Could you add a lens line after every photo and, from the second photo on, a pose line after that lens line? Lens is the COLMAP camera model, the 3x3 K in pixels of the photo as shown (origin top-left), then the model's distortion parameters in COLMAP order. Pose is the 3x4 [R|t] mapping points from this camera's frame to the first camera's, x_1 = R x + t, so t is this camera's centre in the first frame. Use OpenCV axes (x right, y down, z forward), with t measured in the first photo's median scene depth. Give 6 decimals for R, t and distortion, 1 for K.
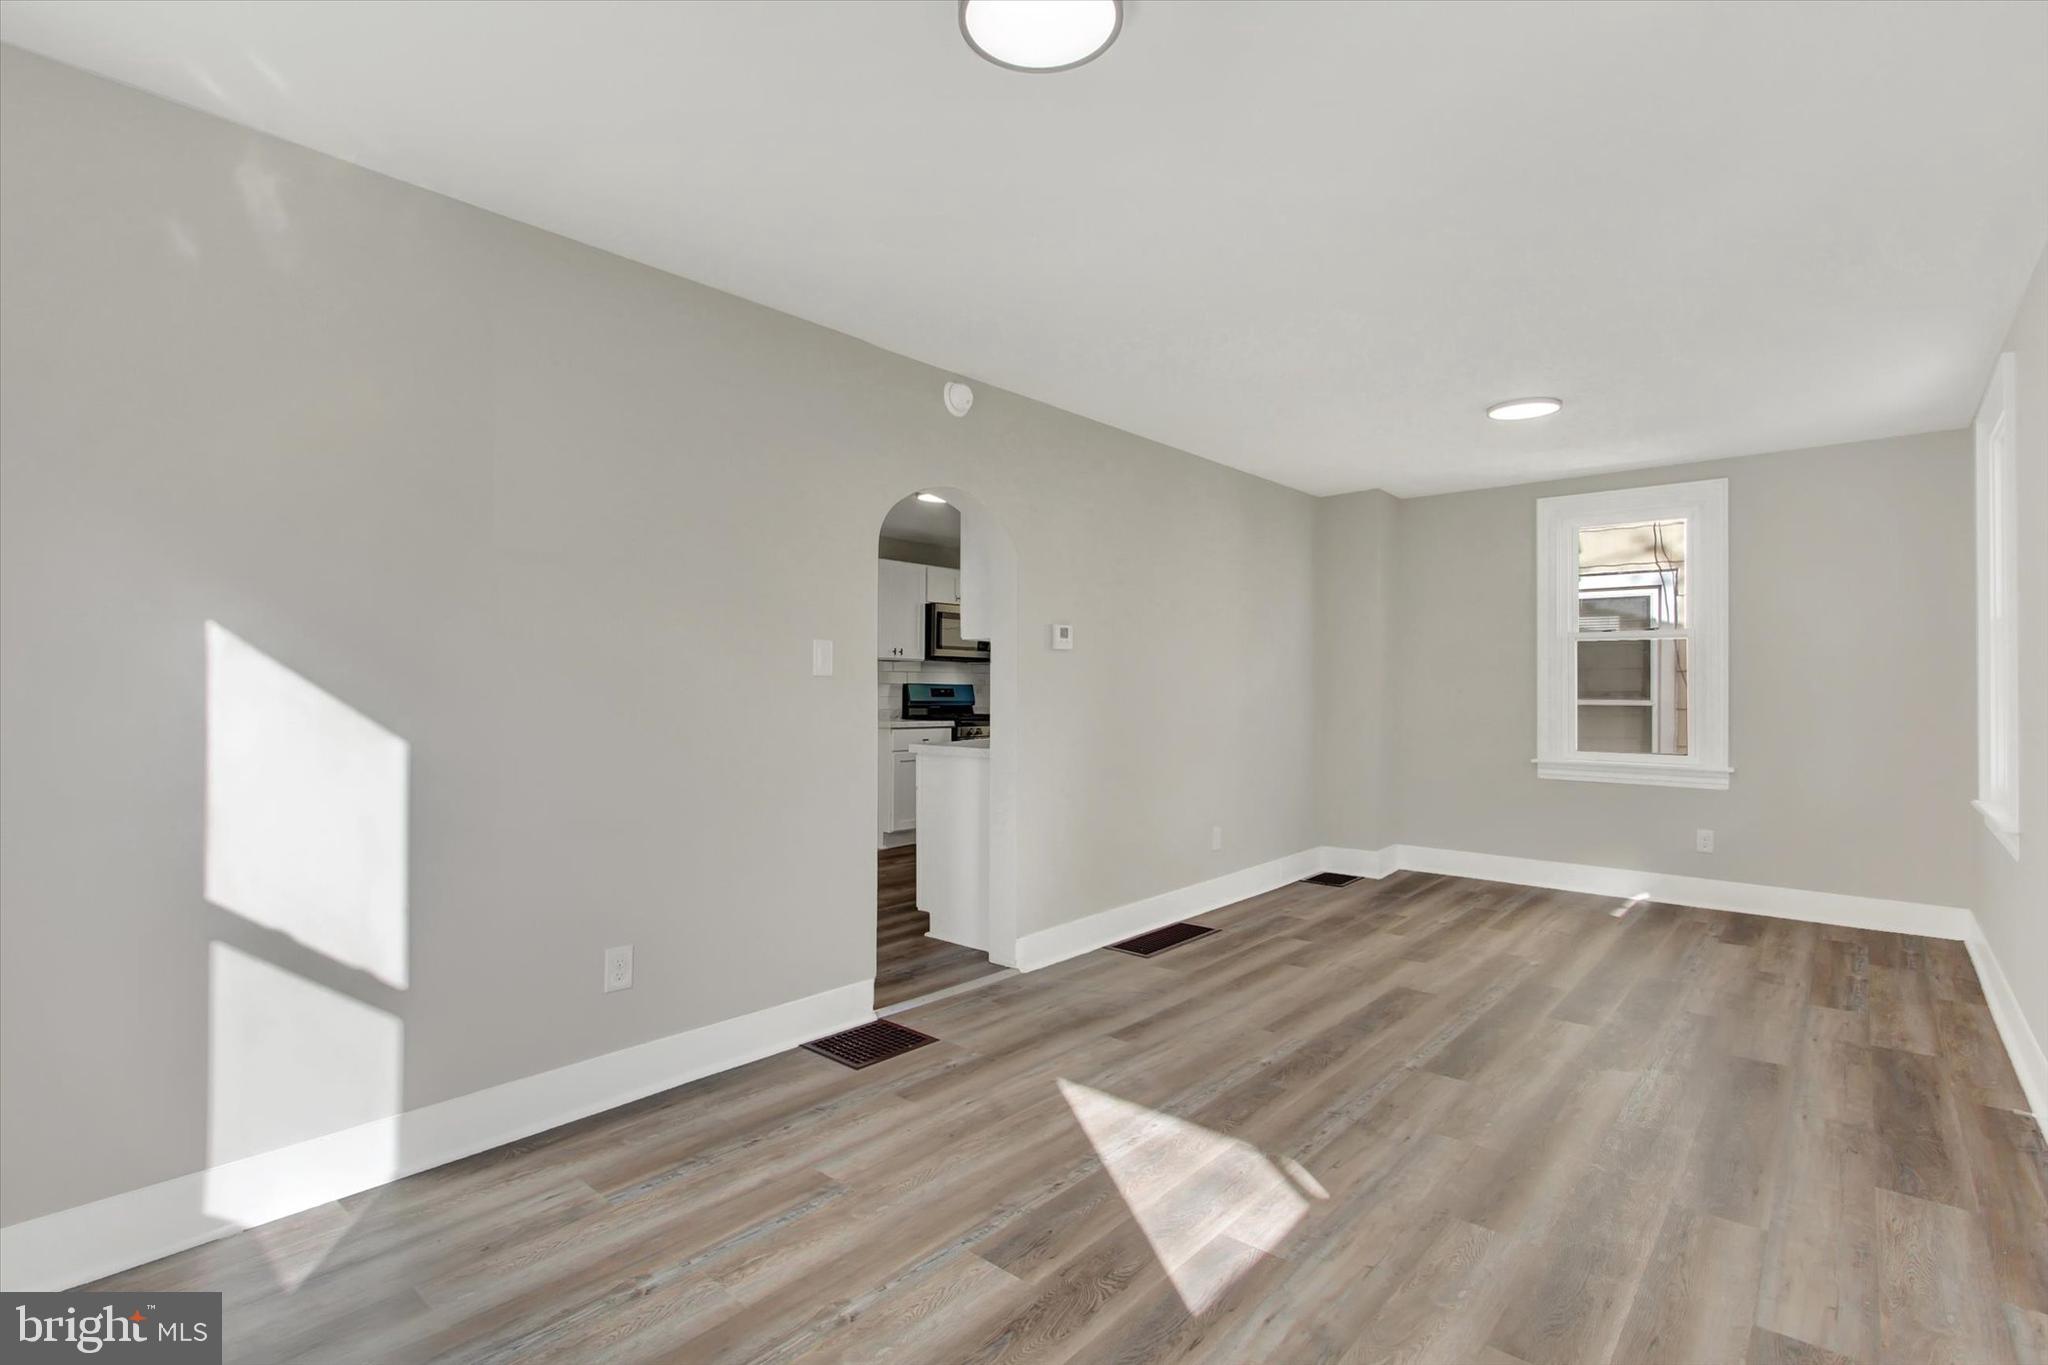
lens RADIAL K [[992.5, 0, 1021.4], [0, 992.5, 678.1], [0, 0, 1]] dist [0.014737, 0.000631]
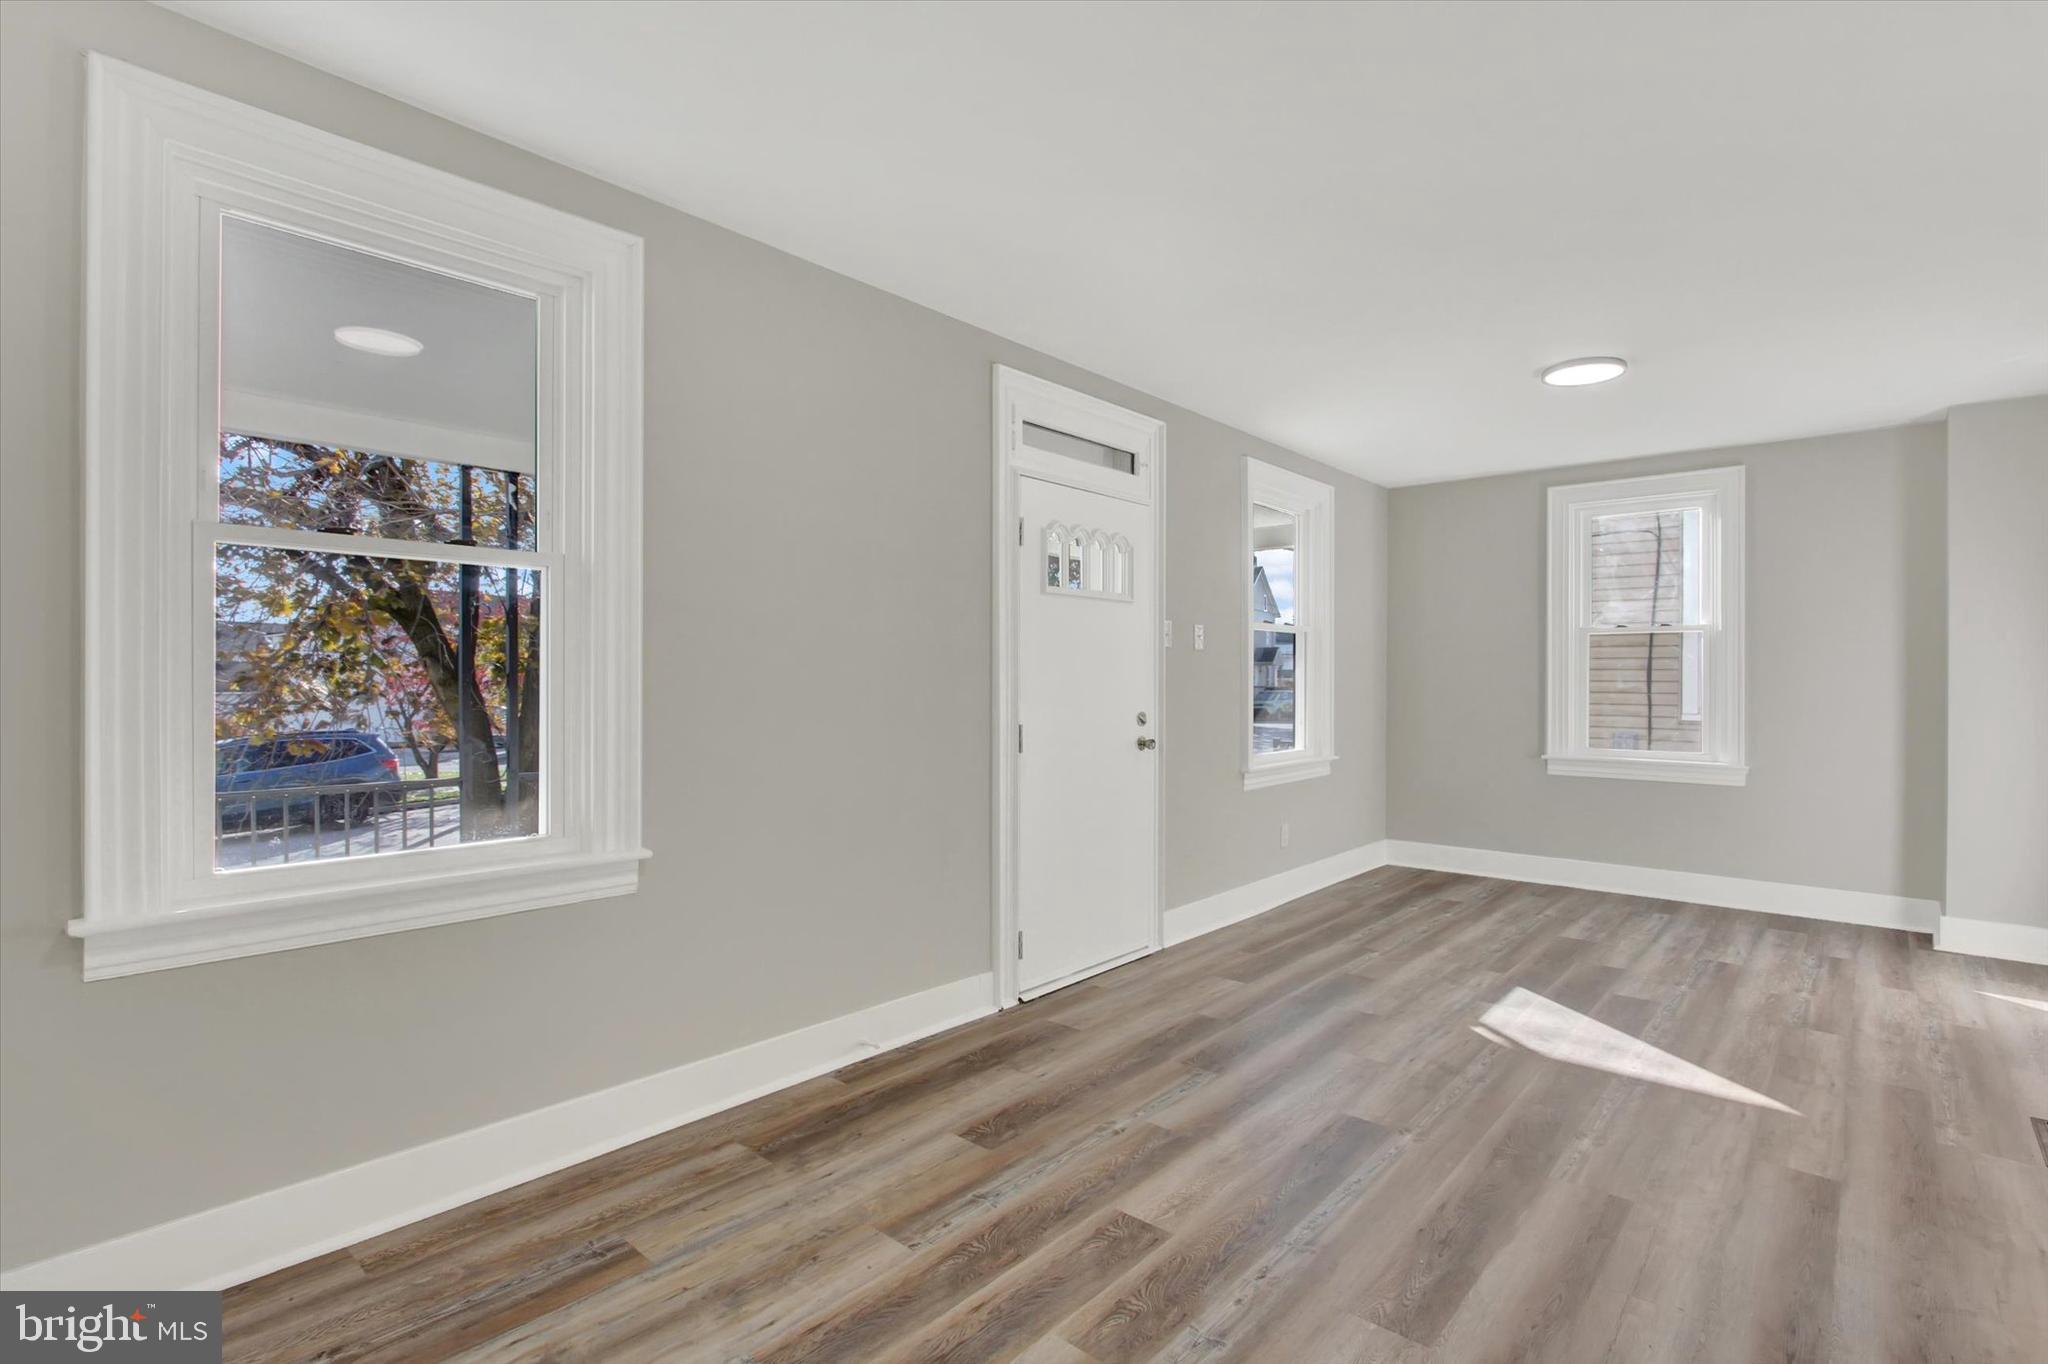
lens RADIAL K [[992.5, 0, 1023.0], [0, 992.5, 688.6], [0, 0, 1]] dist [0.014737, 0.000631]
pose [[-0.999833, -0.015979, 0.008859, 0.784483], [-0.015981, 0.999872, -0.000209, 0.023219], [-0.008855, -0.000351, -0.999961, 2.031481]]
